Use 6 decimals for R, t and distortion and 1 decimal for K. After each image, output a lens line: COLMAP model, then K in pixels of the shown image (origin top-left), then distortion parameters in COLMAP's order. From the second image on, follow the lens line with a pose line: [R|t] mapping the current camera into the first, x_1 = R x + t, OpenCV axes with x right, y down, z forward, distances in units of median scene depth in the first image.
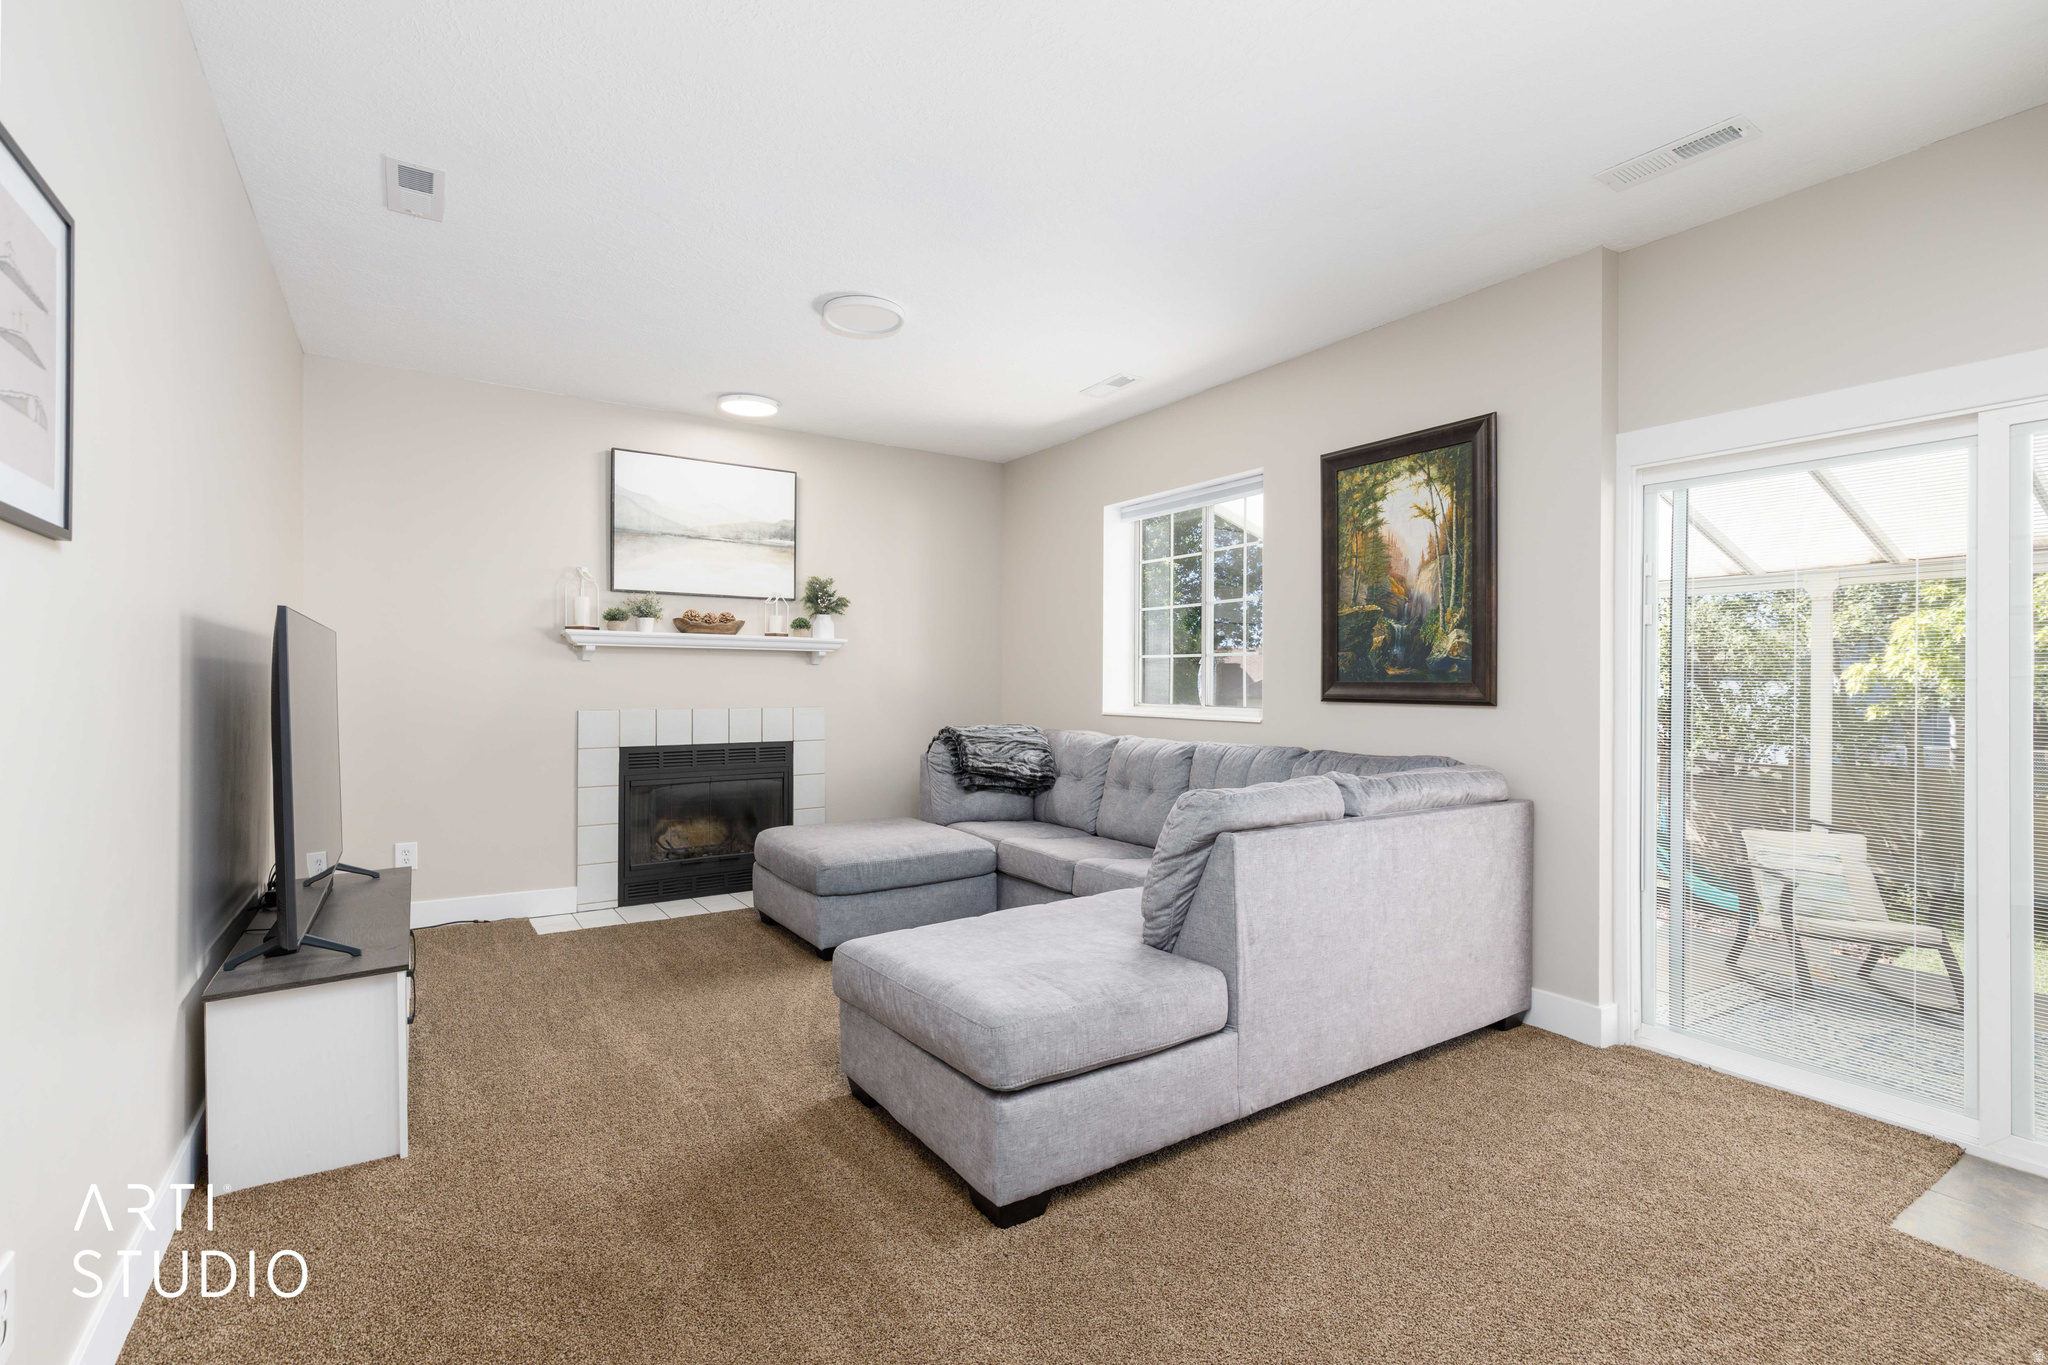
lens RADIAL K [[925.5, 0, 1024.3], [0, 925.5, 686.5], [0, 0, 1]] dist [0.003980, 0.000474]
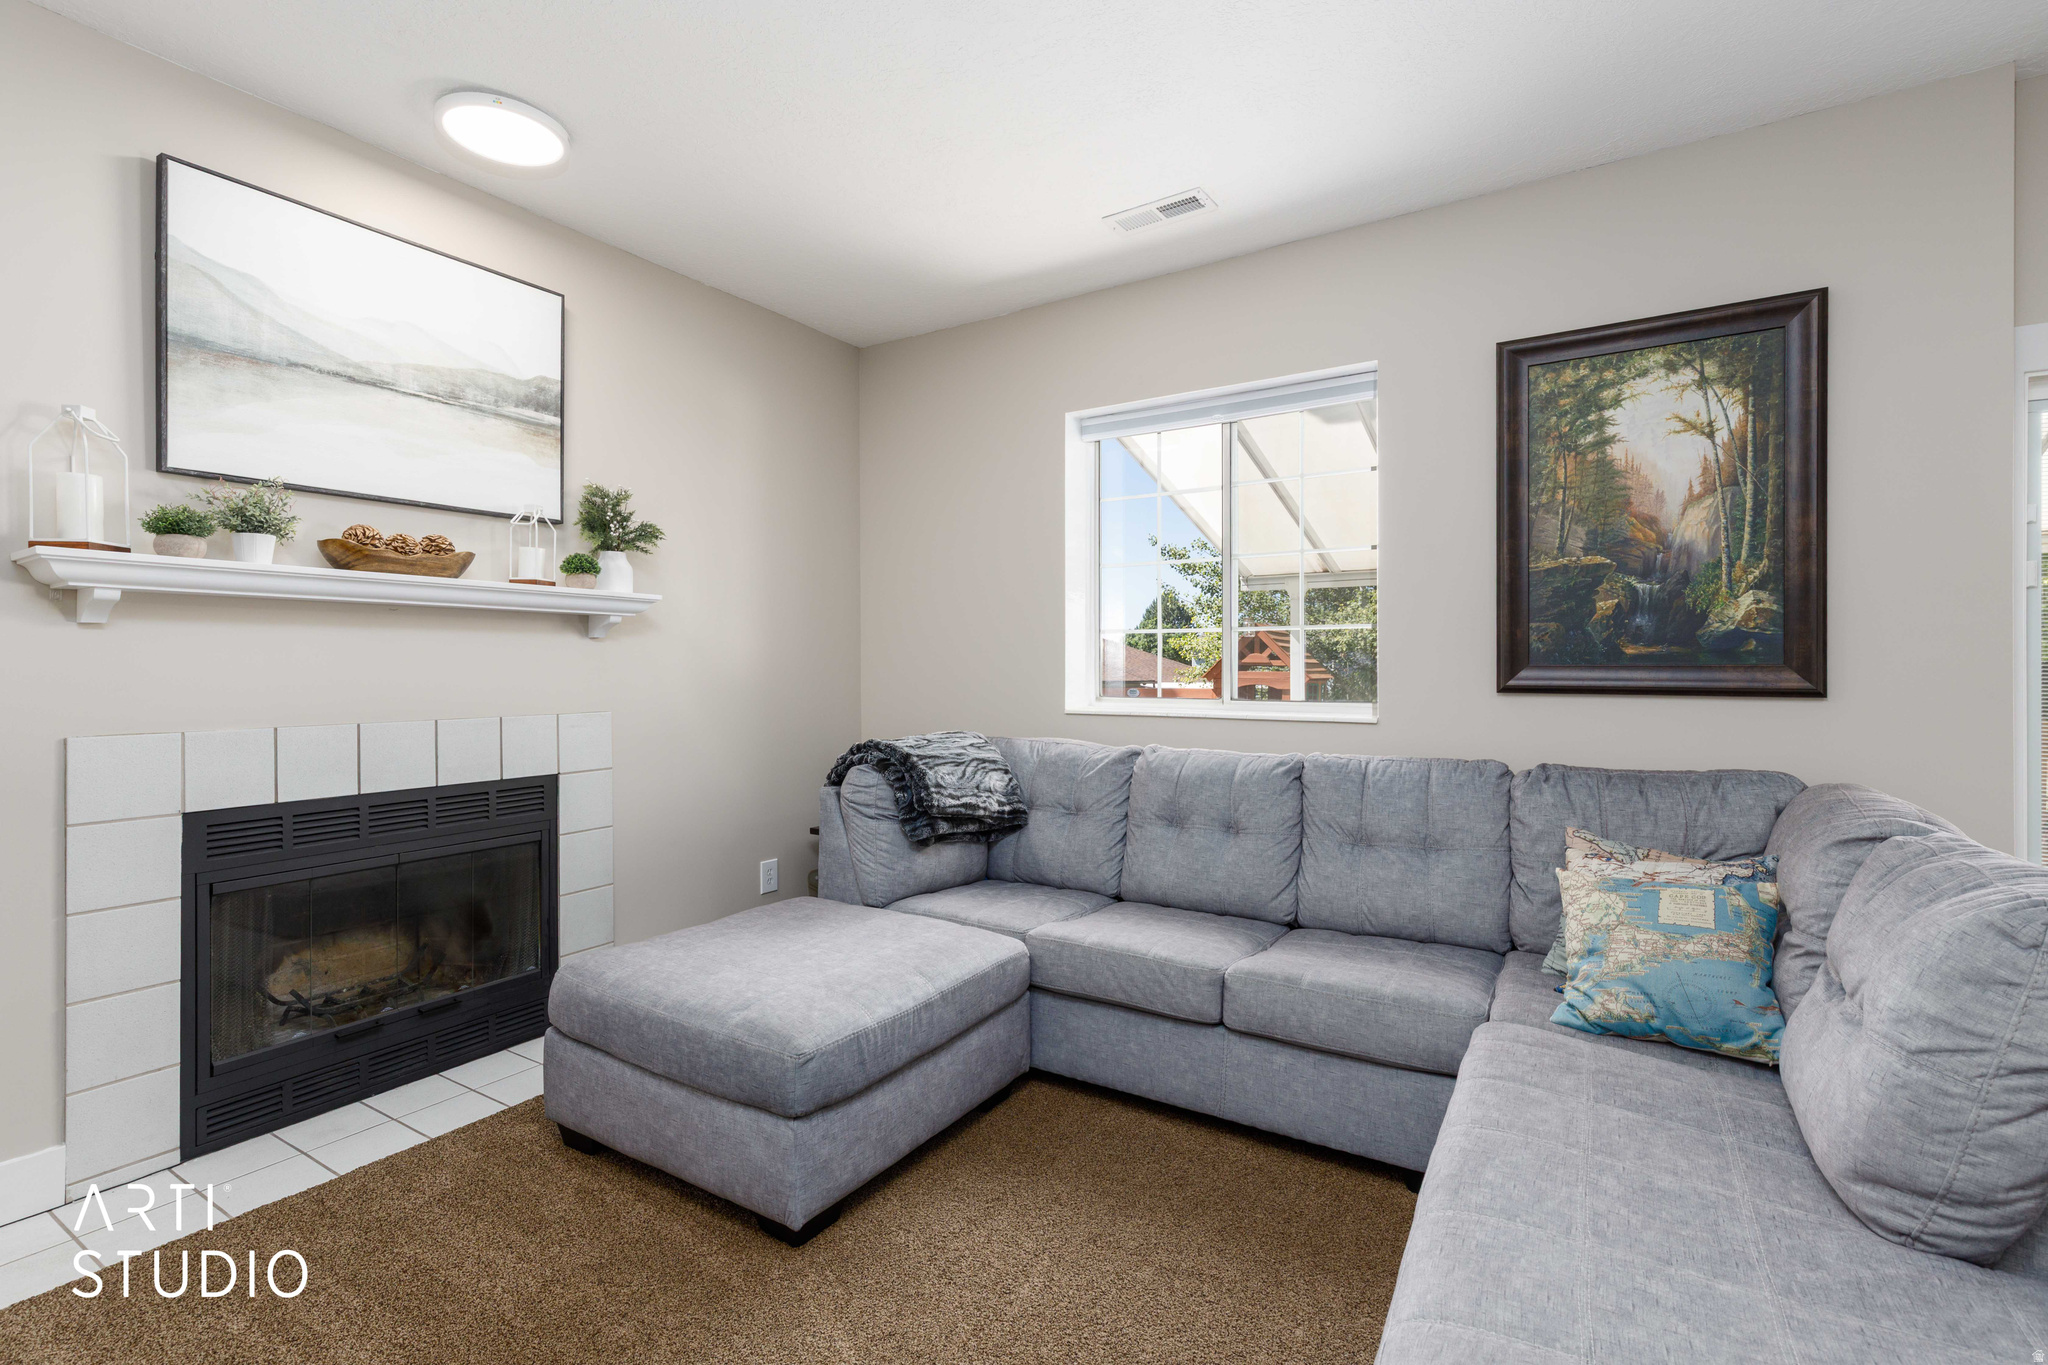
lens RADIAL K [[925.5, 0, 1018.1], [0, 925.5, 668.8], [0, 0, 1]] dist [0.003980, 0.000474]
pose [[0.913665, -0.005911, 0.406426, -0.251993], [0.006352, 0.999980, 0.000263, -0.003704], [-0.406419, 0.002341, 0.913684, 0.421702]]
